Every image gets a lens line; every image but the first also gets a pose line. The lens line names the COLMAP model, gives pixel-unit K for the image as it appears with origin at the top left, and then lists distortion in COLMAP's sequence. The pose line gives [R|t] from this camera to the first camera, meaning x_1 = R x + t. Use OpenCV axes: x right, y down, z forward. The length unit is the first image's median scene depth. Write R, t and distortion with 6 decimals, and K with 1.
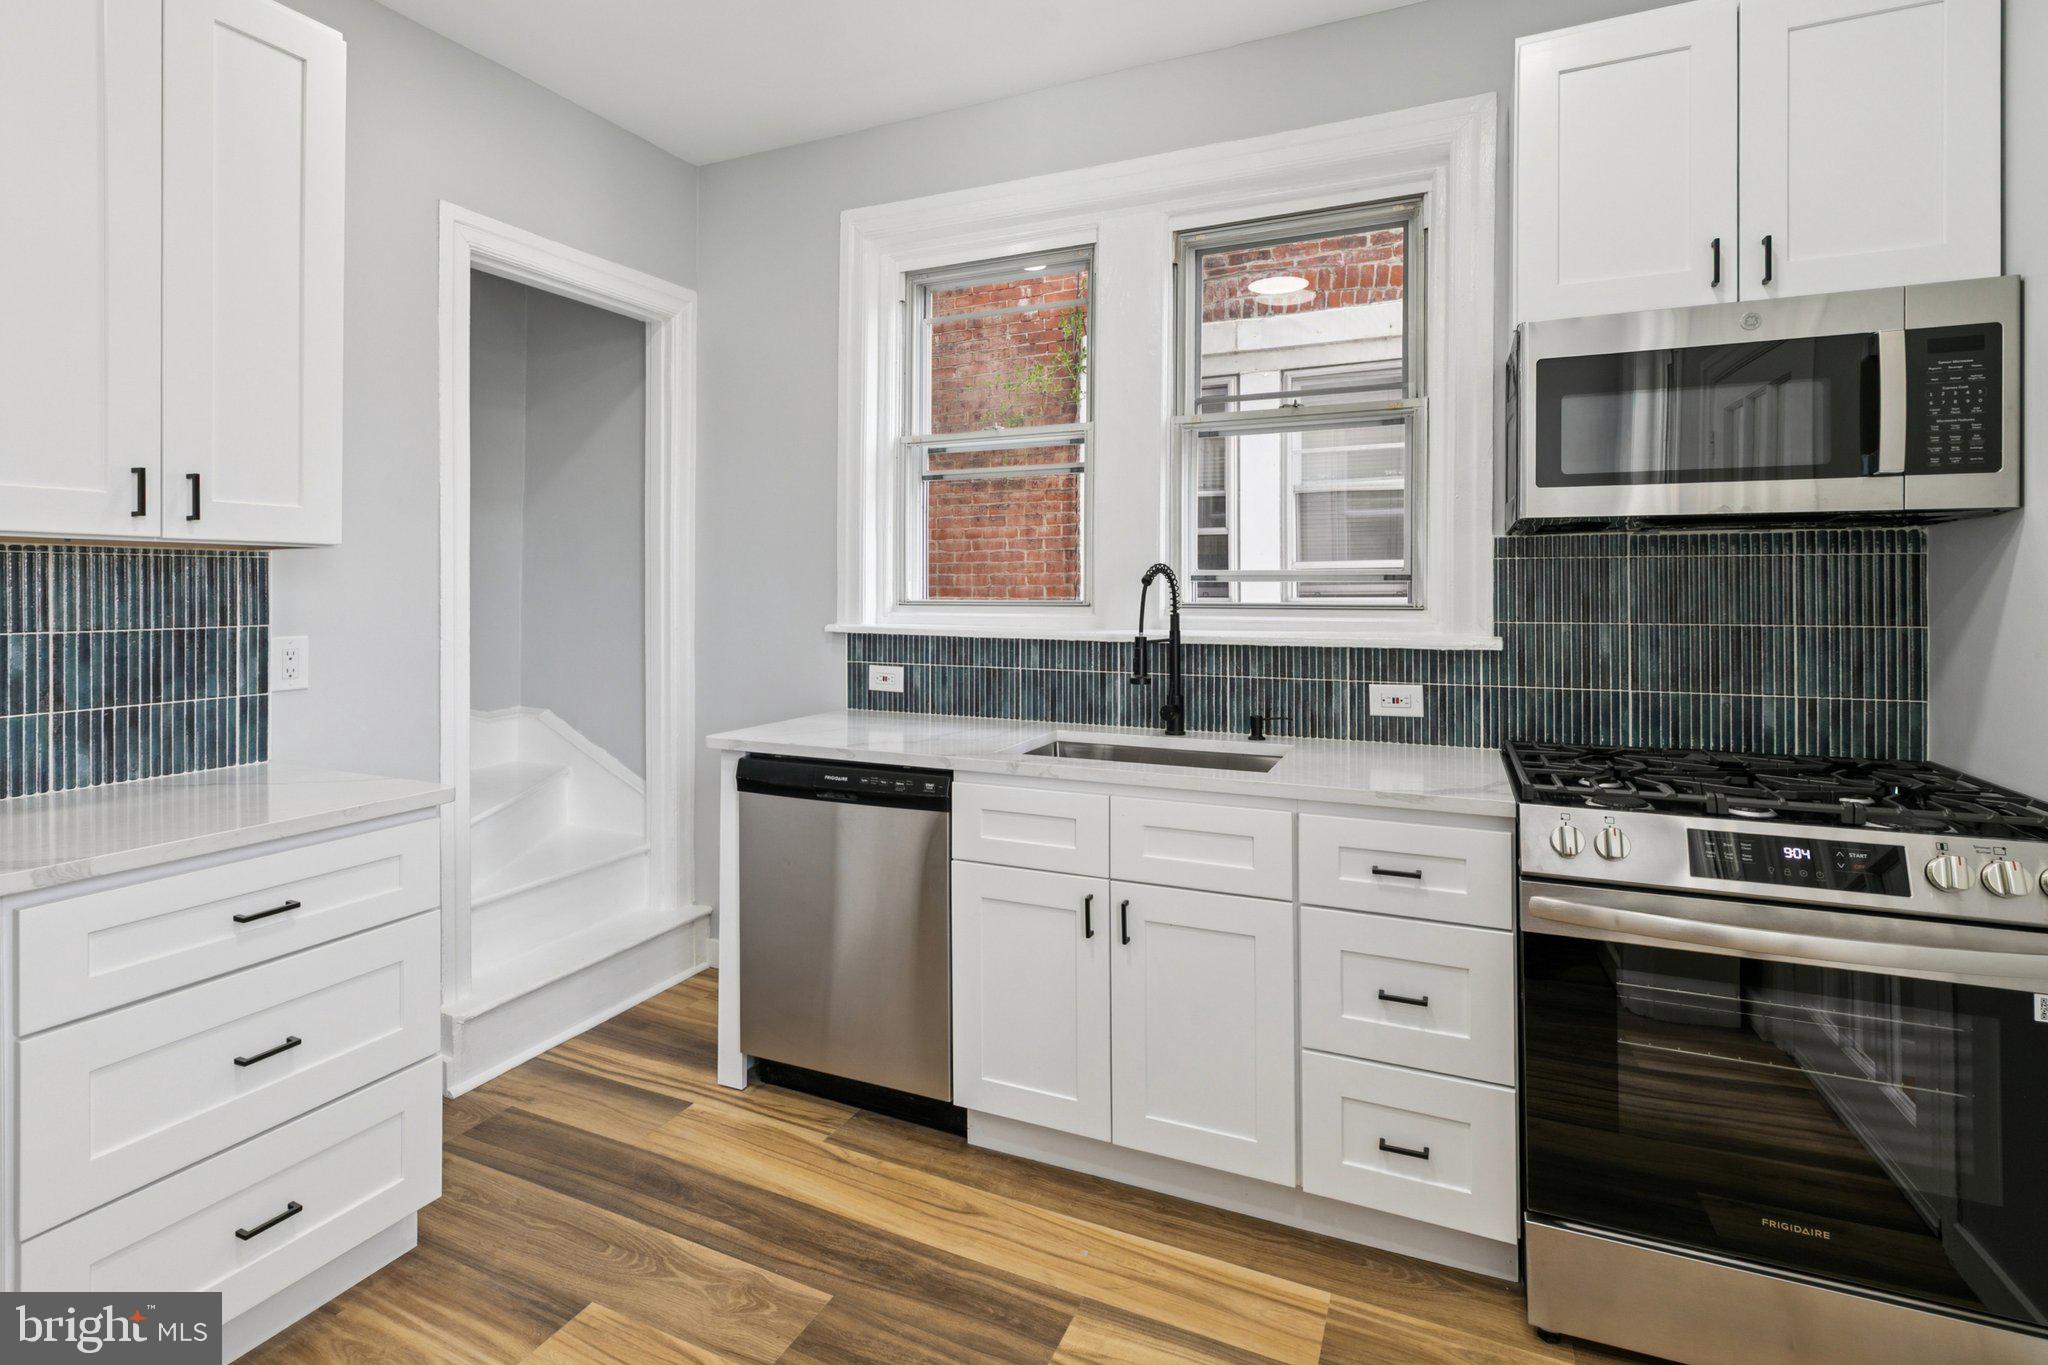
lens RADIAL K [[970.2, 0, 977.5], [0, 970.2, 591.0], [0, 0, 1]] dist [0.002321, -0.002936]
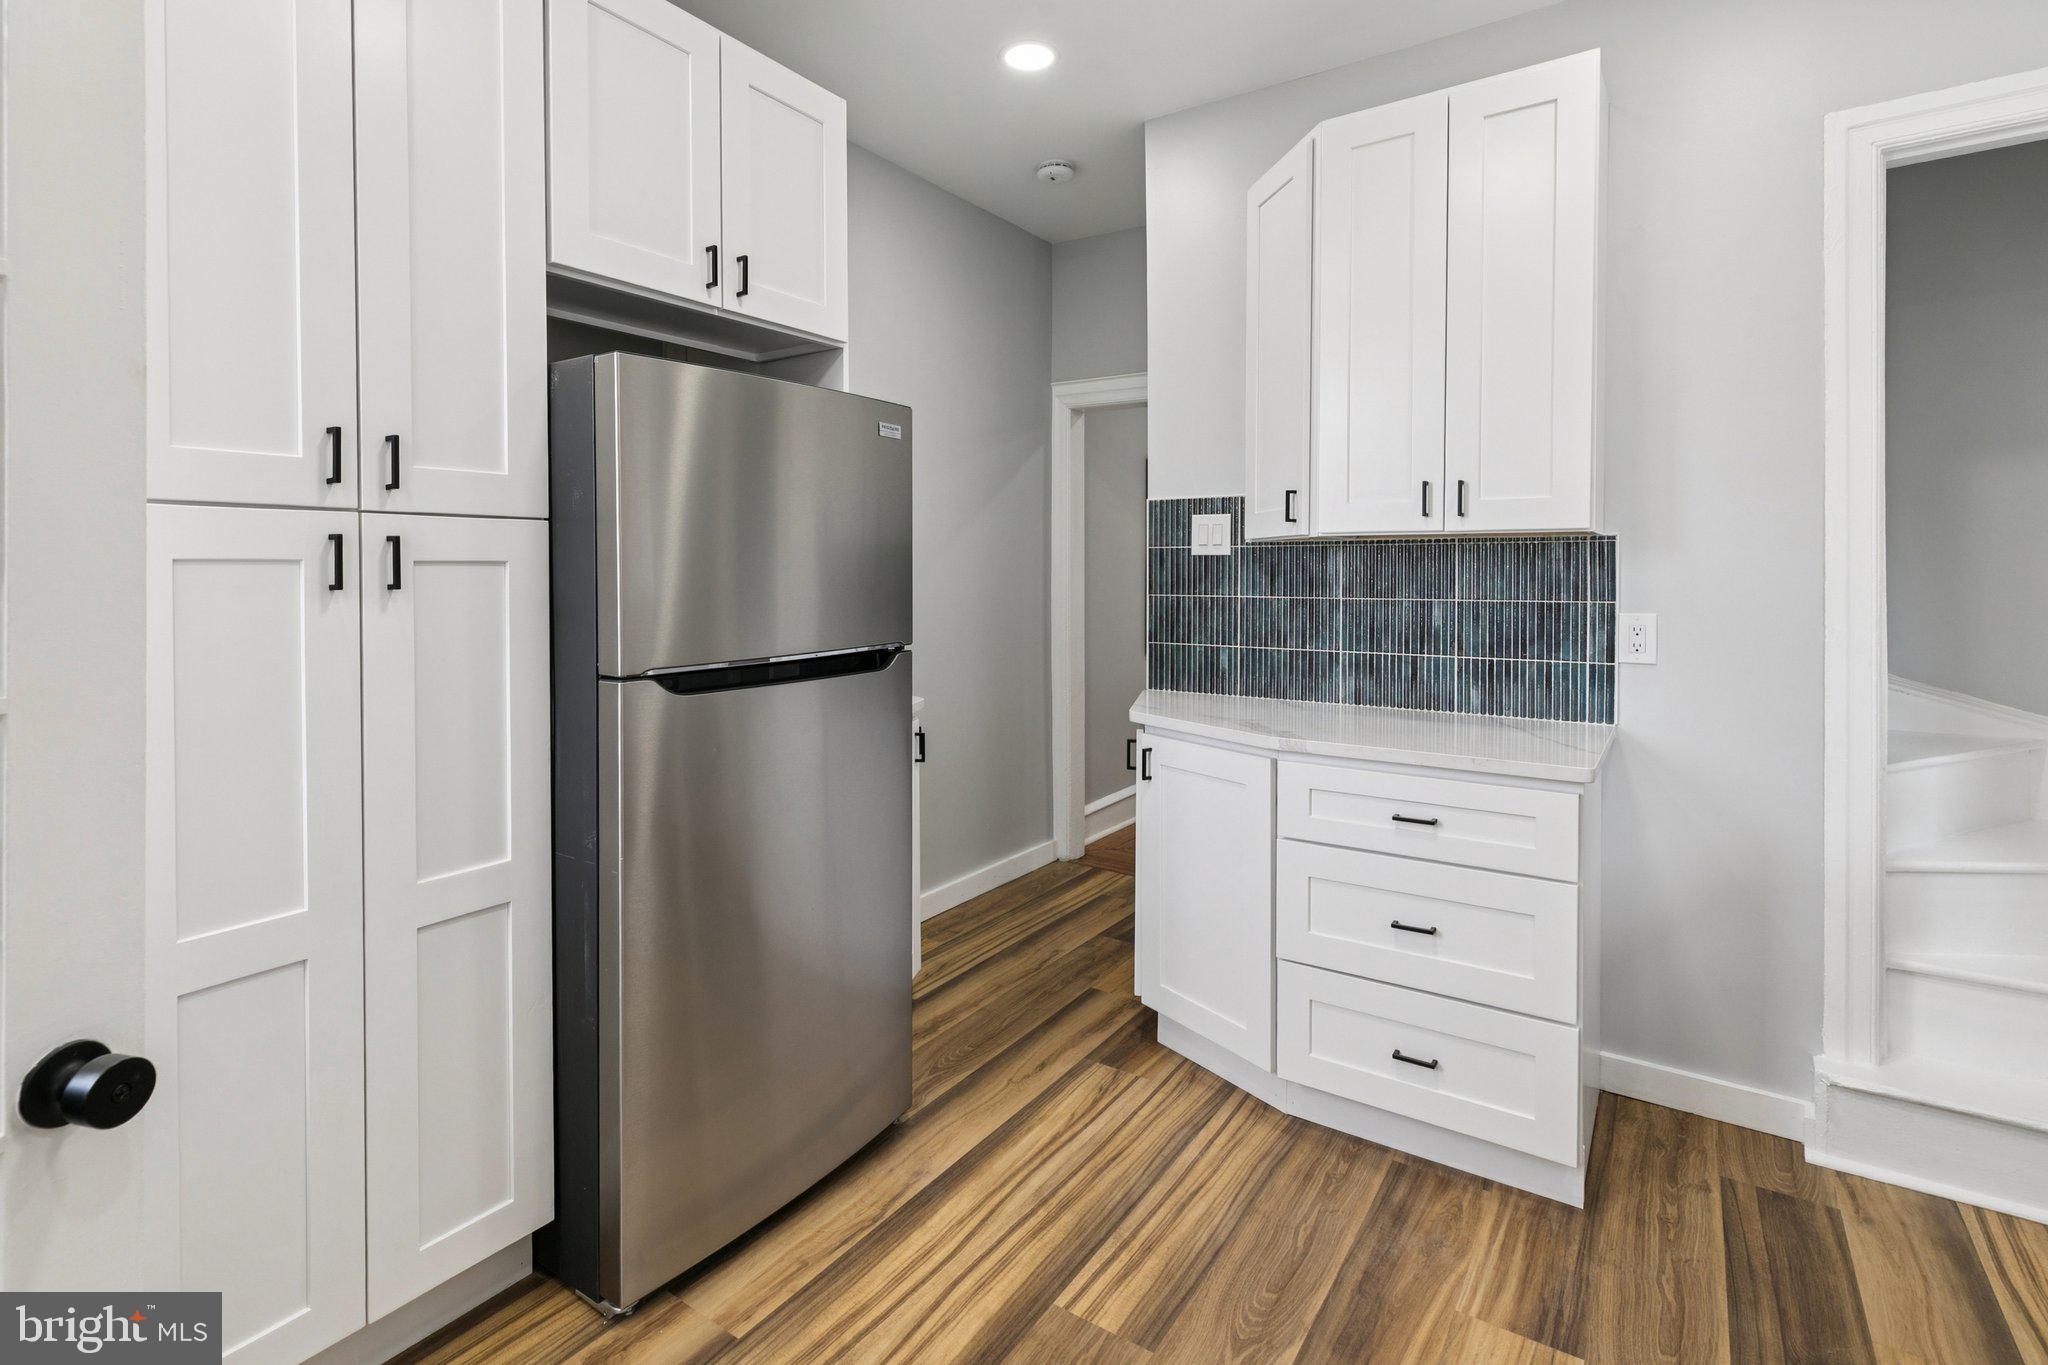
lens RADIAL K [[970.2, 0, 1042.5], [0, 970.2, 578.2], [0, 0, 1]] dist [0.002321, -0.002936]
pose [[-0.129731, 0.006282, -0.991529, 0.480132], [-0.003604, 0.999970, 0.006807, 0.003191], [0.991543, 0.004457, -0.129704, 0.532271]]
